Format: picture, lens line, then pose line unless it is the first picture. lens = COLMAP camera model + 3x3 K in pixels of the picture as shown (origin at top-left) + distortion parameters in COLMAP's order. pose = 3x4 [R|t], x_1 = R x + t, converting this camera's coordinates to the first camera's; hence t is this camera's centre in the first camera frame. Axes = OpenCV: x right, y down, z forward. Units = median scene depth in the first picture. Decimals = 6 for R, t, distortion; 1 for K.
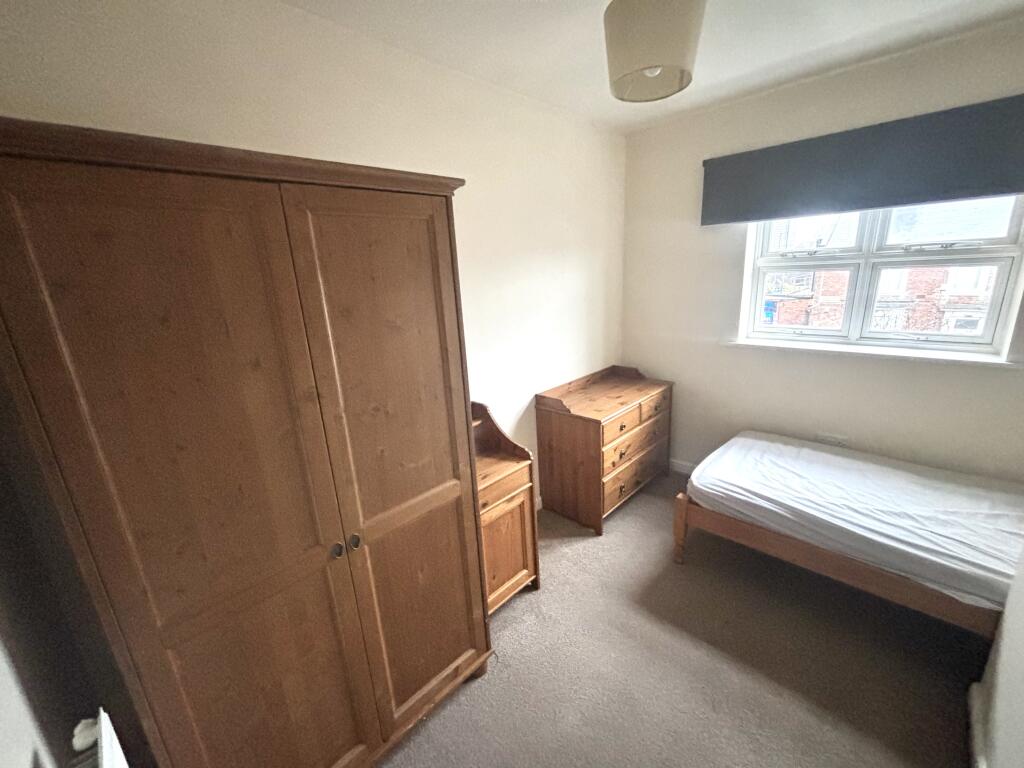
lens RADIAL K [[411.3, 0, 510.8], [0, 411.3, 383.8], [0, 0, 1]] dist [-0.000131, -0.000319]
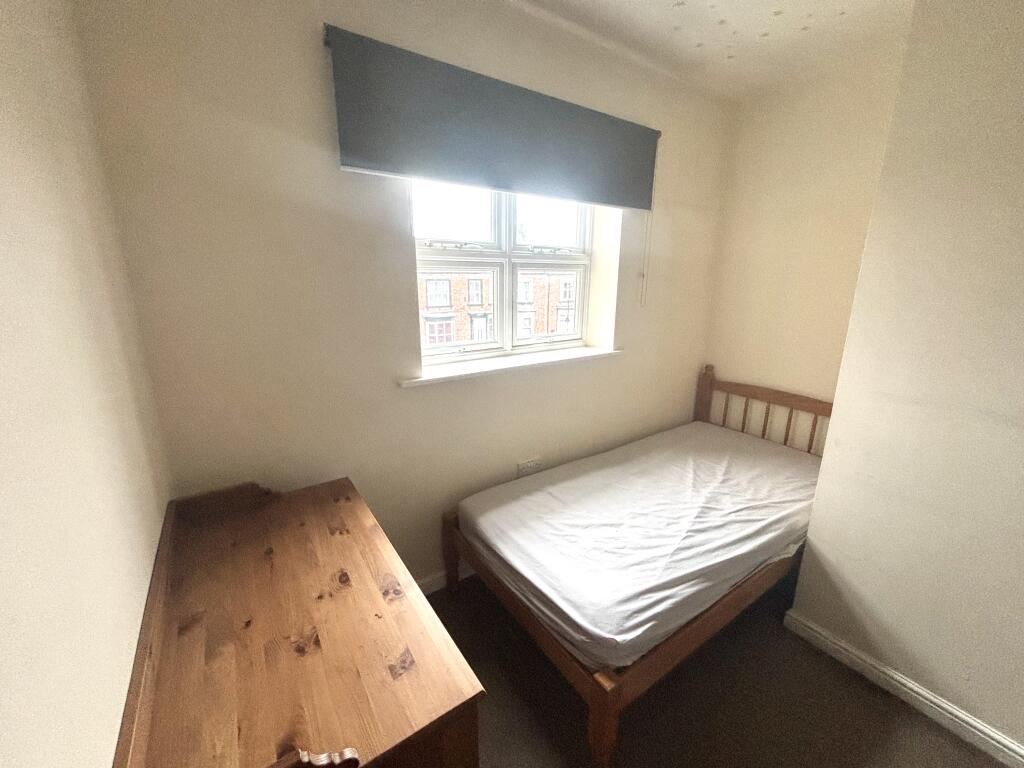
lens RADIAL K [[411.3, 0, 510.8], [0, 411.3, 383.8], [0, 0, 1]] dist [-0.000131, -0.000319]
pose [[0.194612, -0.193835, 0.961537, -0.030862], [0.244847, 0.958848, 0.143737, -0.178717], [-0.949830, 0.207457, 0.234063, 0.877502]]
